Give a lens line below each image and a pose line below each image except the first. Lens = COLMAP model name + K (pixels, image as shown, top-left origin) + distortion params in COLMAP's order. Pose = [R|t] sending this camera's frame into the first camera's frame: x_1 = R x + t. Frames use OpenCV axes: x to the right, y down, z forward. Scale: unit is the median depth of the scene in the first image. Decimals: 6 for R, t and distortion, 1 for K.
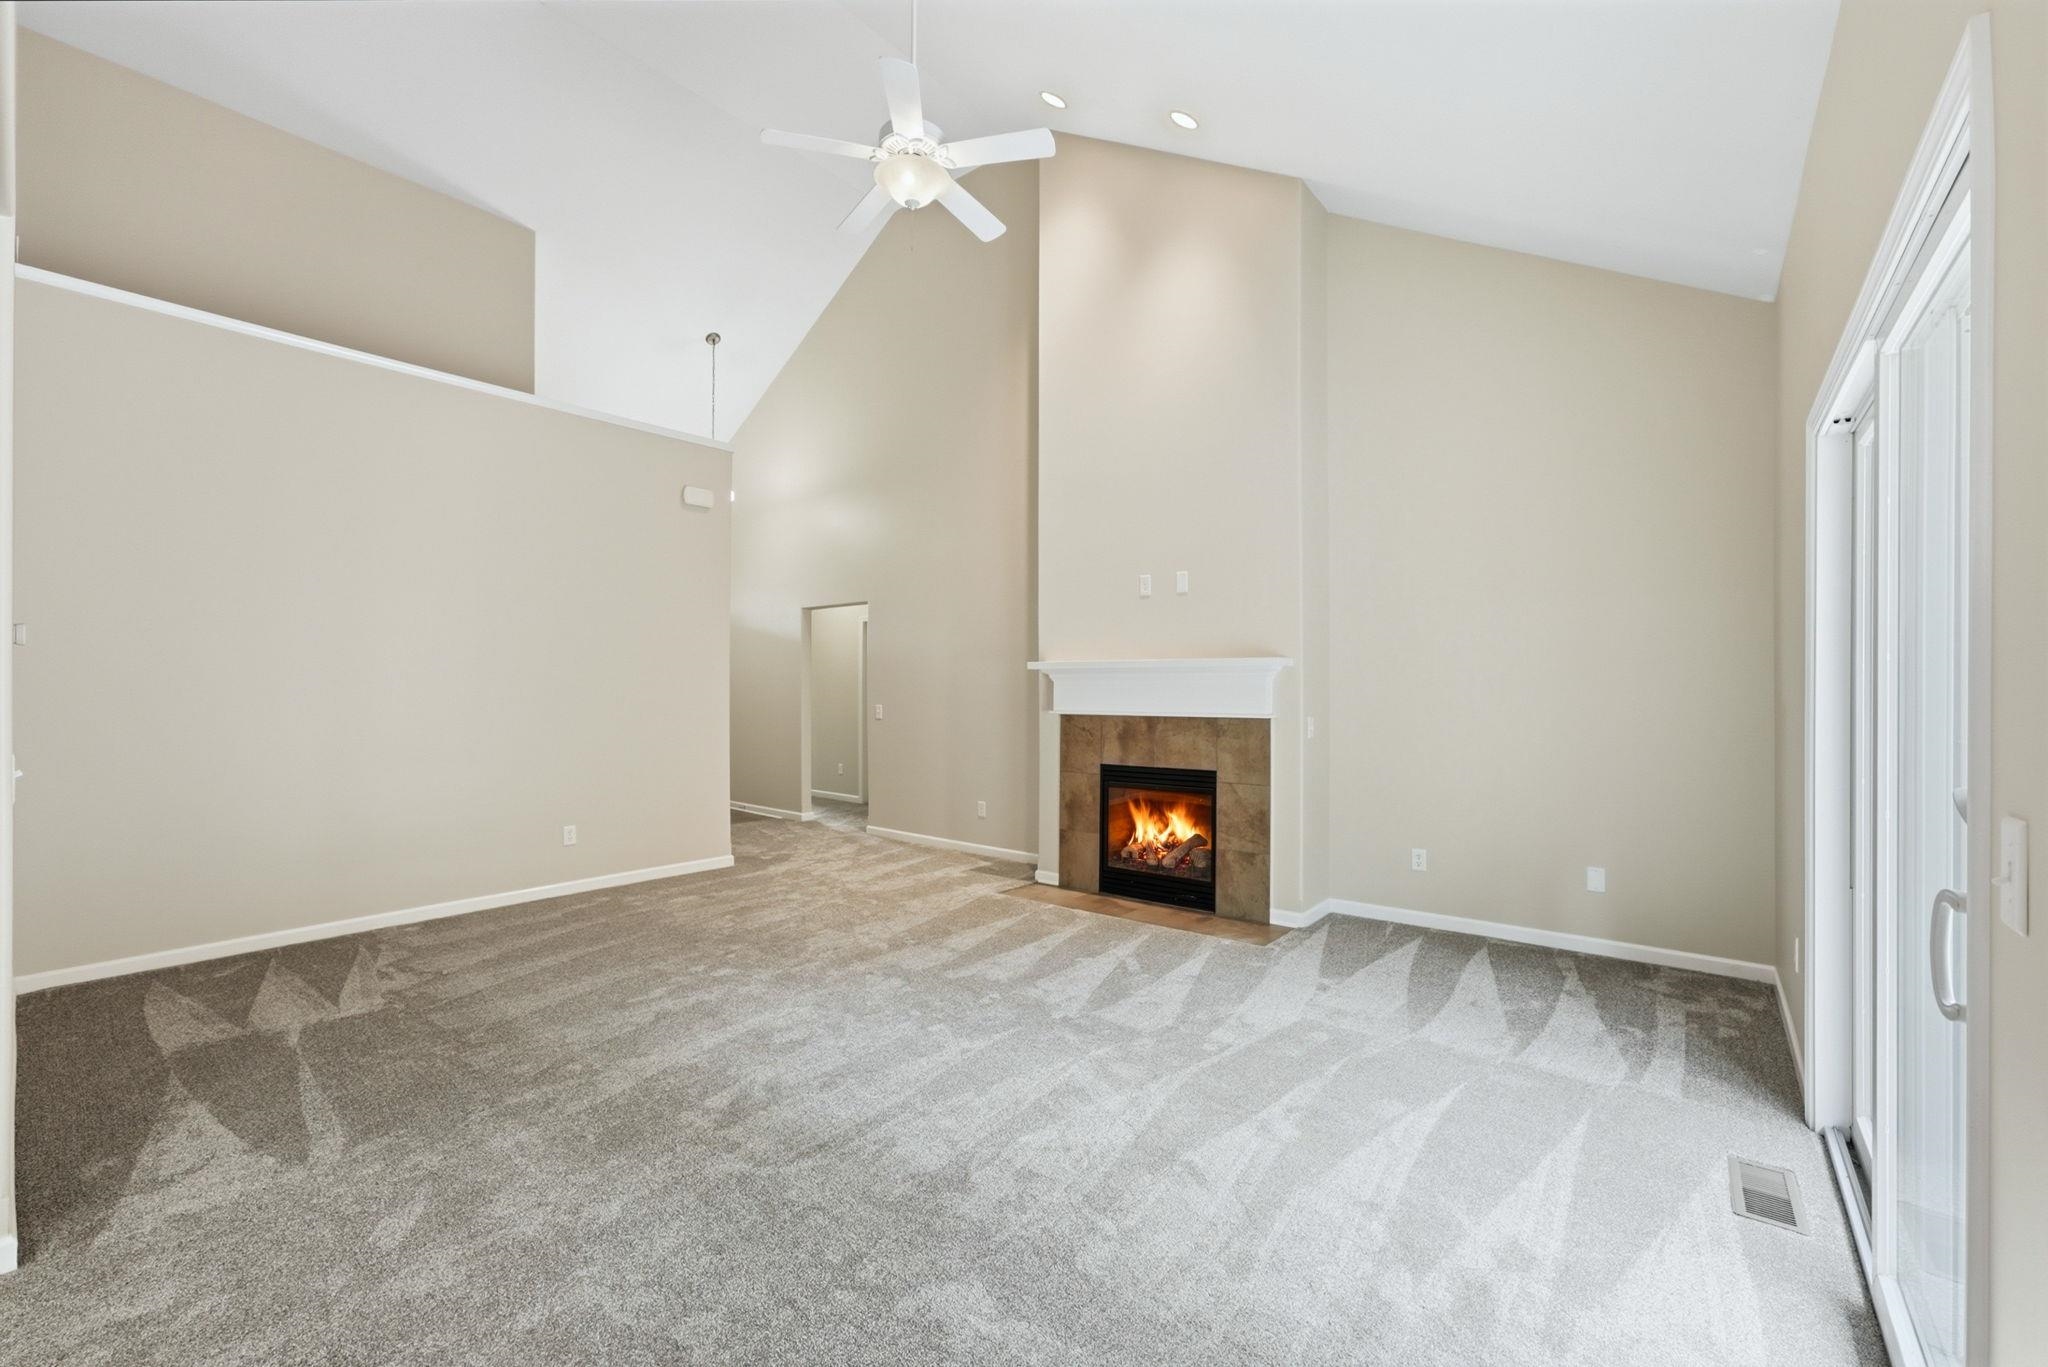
lens RADIAL K [[828.2, 0, 1029.0], [0, 828.2, 687.4], [0, 0, 1]] dist [-0.003008, 0.003222]
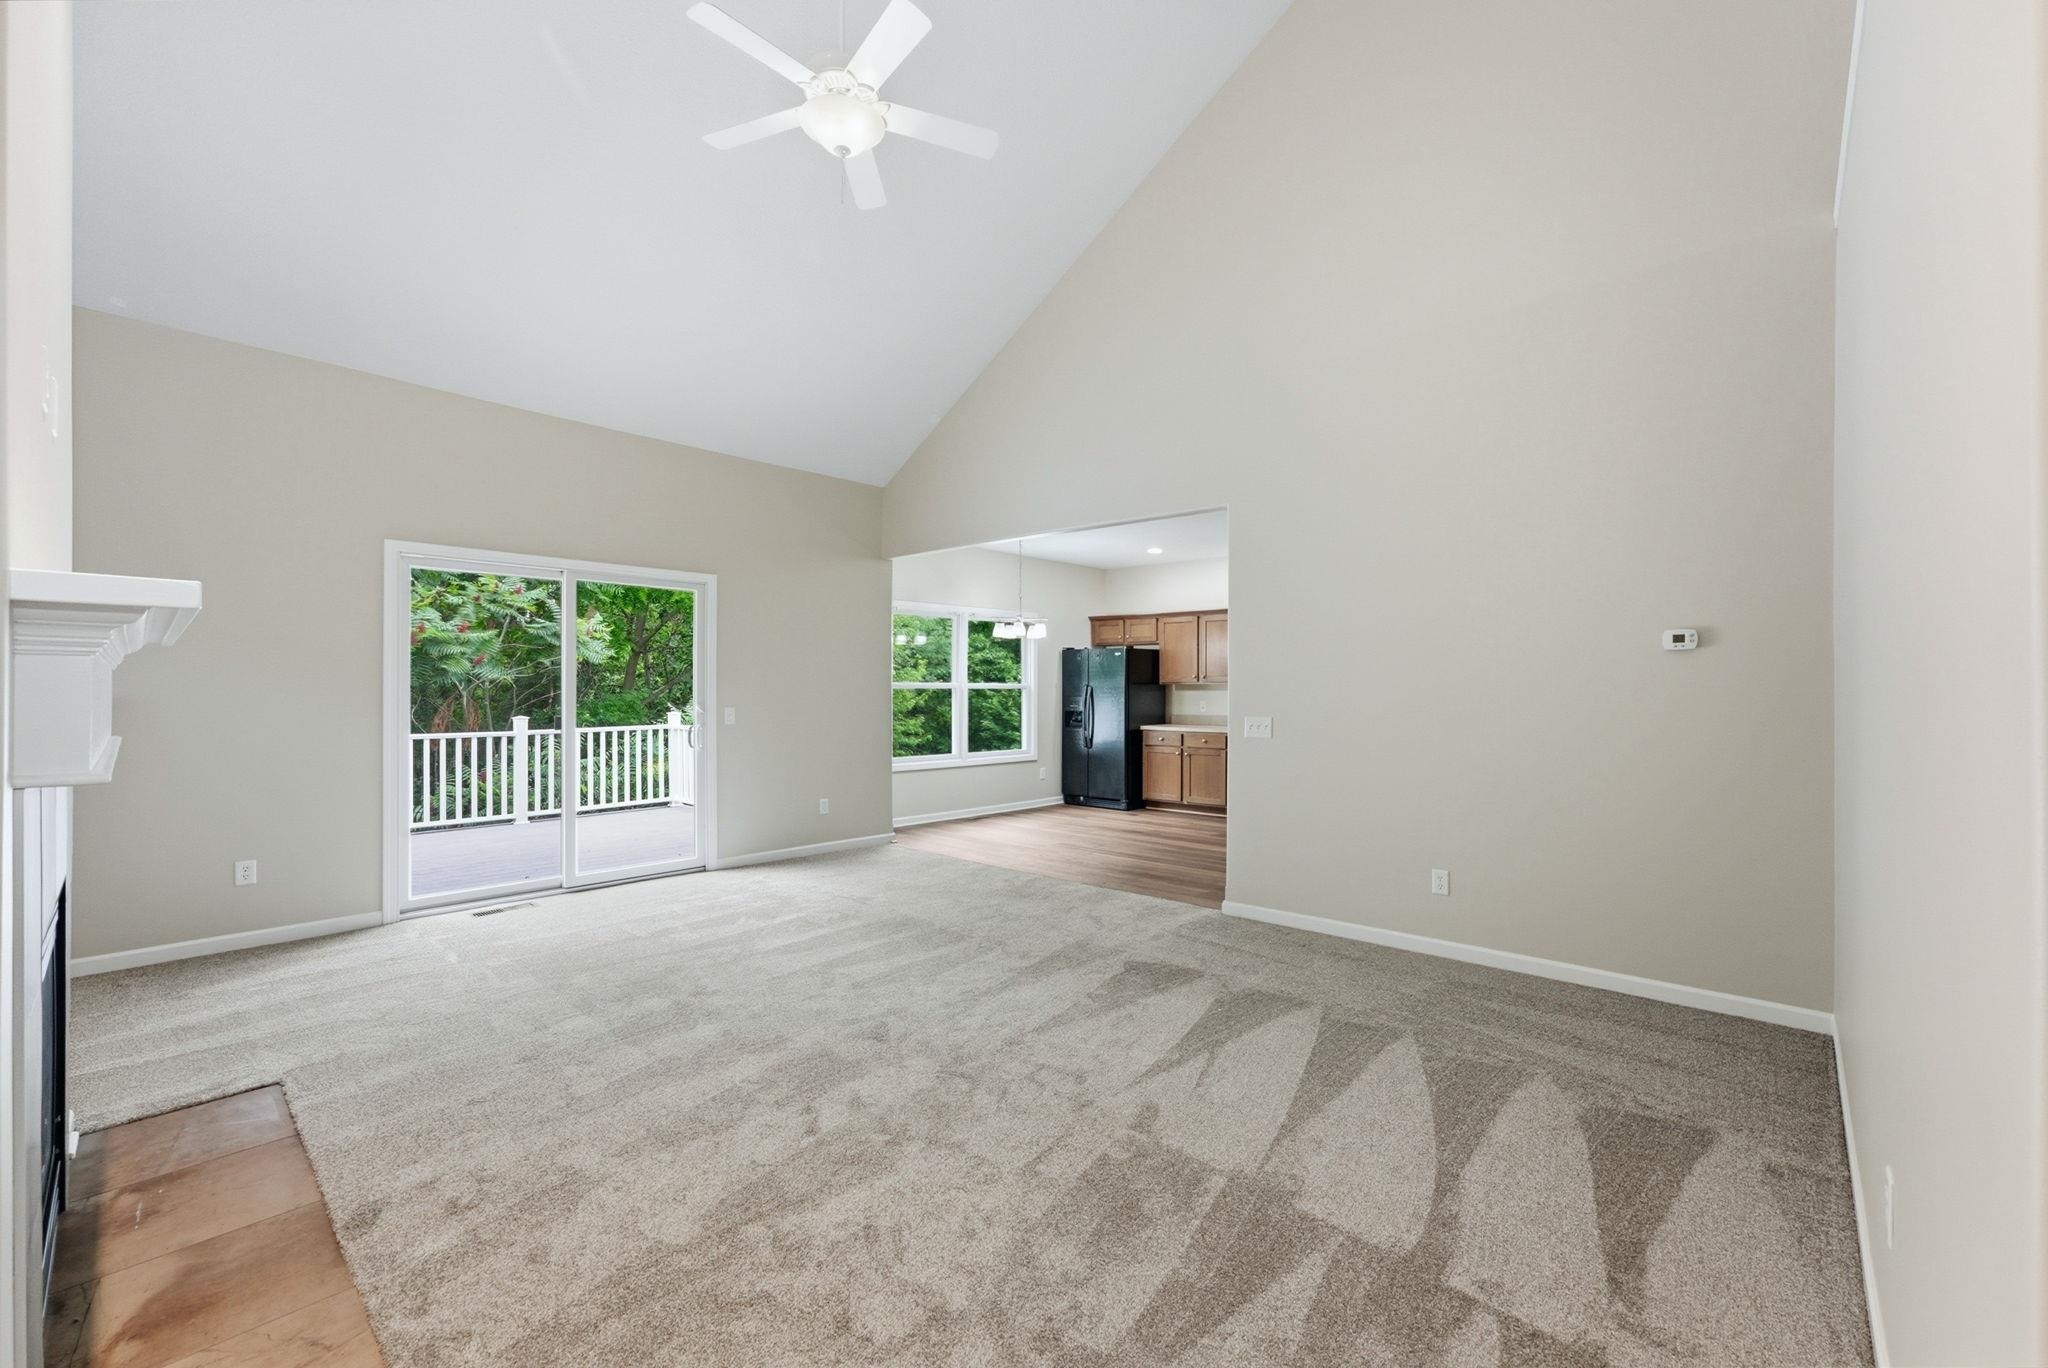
lens RADIAL K [[828.2, 0, 1025.7], [0, 828.2, 695.0], [0, 0, 1]] dist [-0.003008, 0.003222]
pose [[-0.998756, -0.003470, 0.049743, -0.284695], [-0.003433, 0.999994, 0.000821, 0.006540], [-0.049746, 0.000649, -0.998762, 1.445527]]
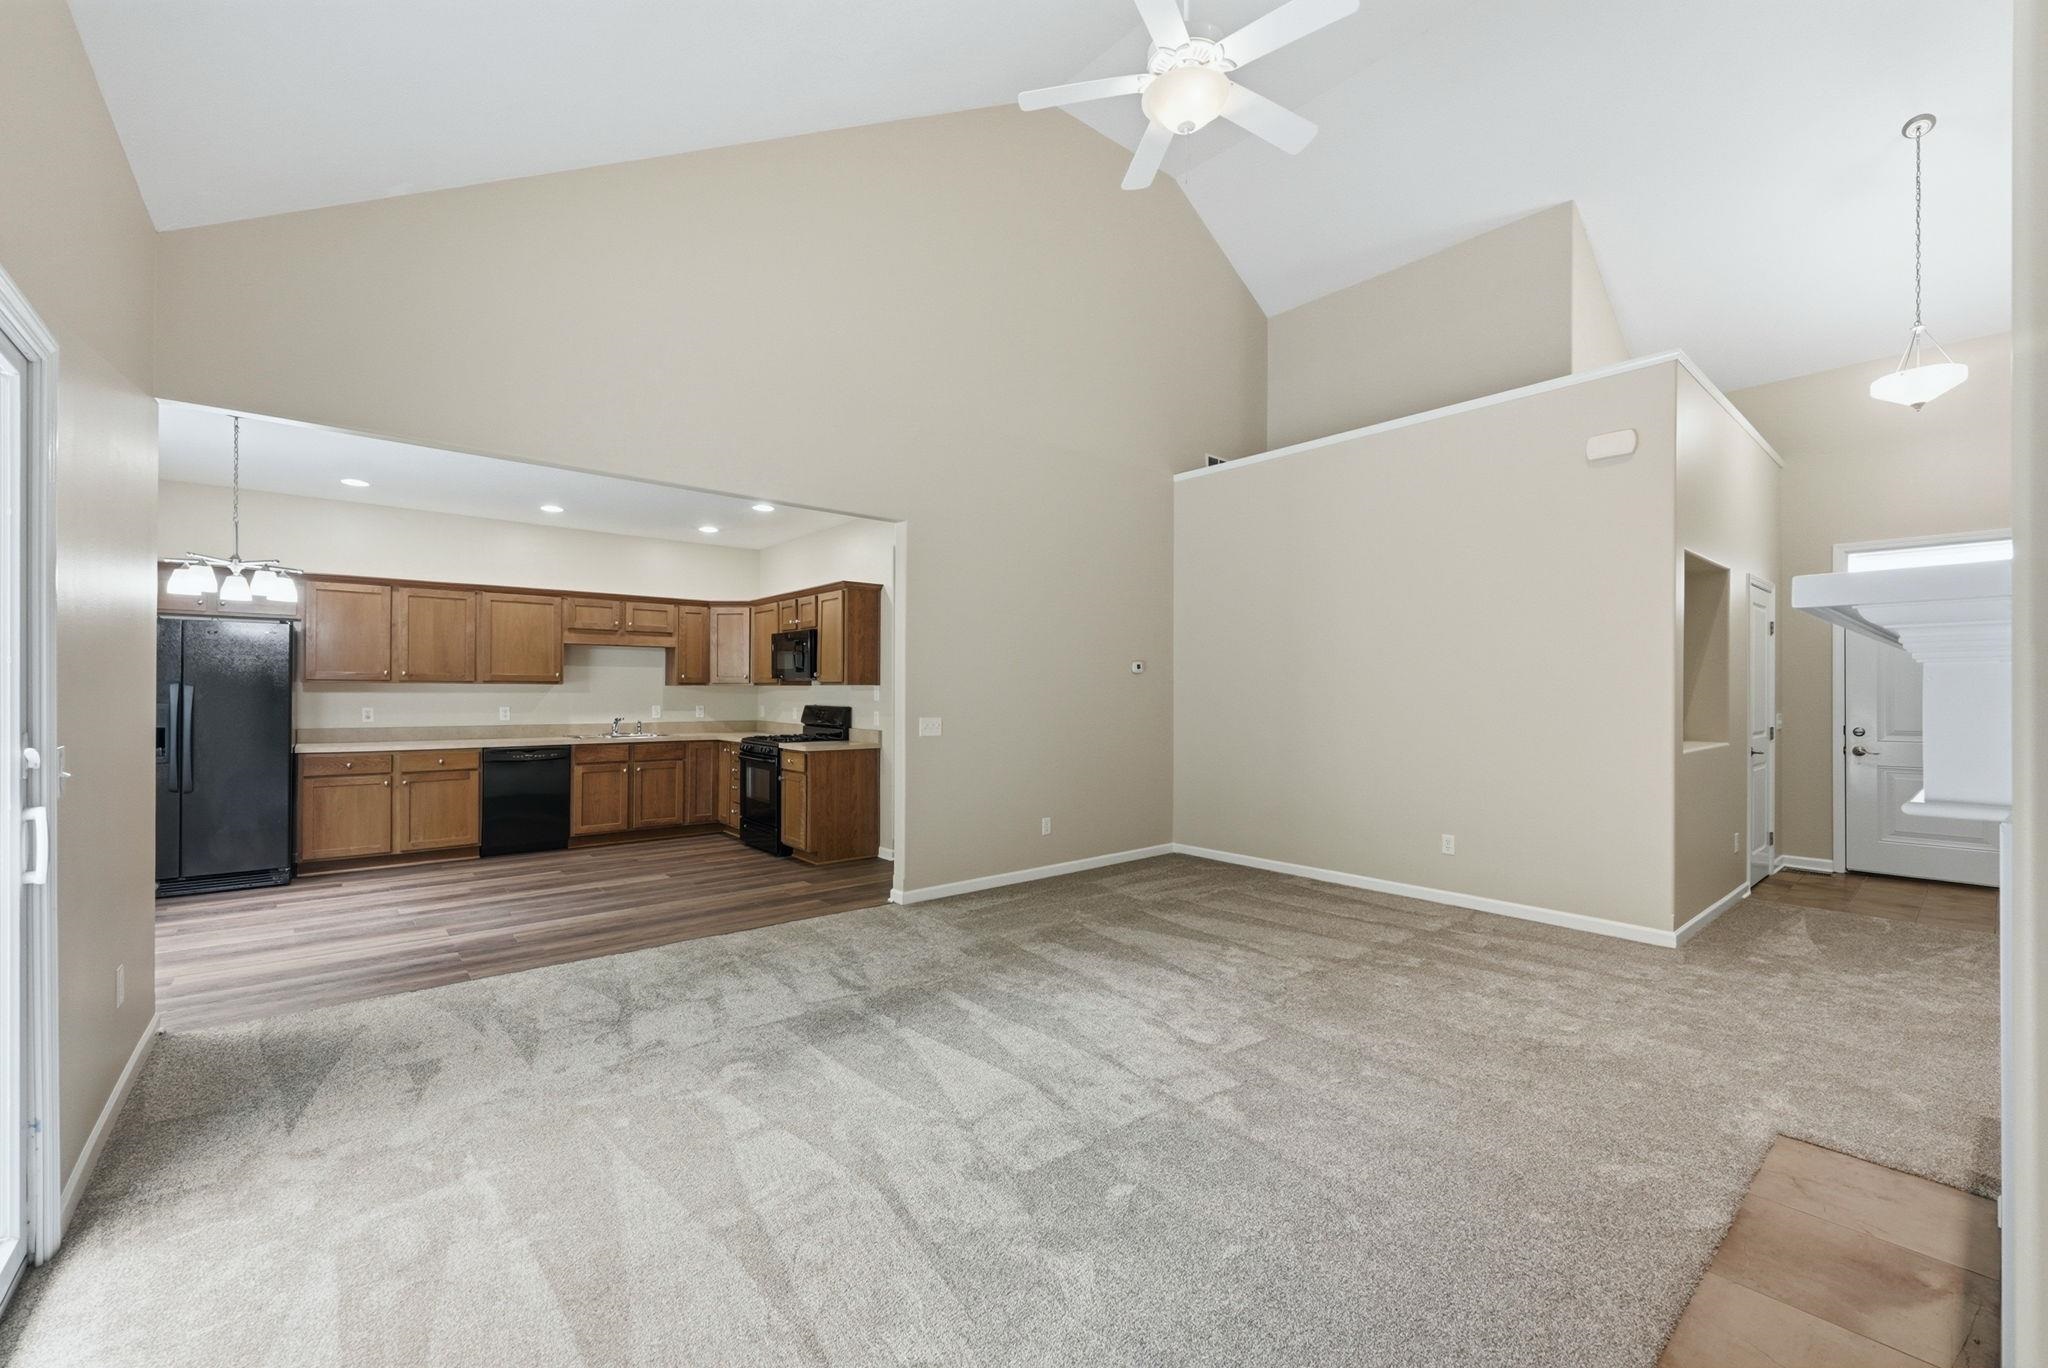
lens RADIAL K [[828.2, 0, 1031.5], [0, 828.2, 691.9], [0, 0, 1]] dist [-0.003008, 0.003222]
pose [[-0.182499, -0.000401, -0.983206, 0.560105], [0.000451, 1.000000, -0.000491, -0.001768], [0.983206, -0.000533, -0.182499, 0.779152]]
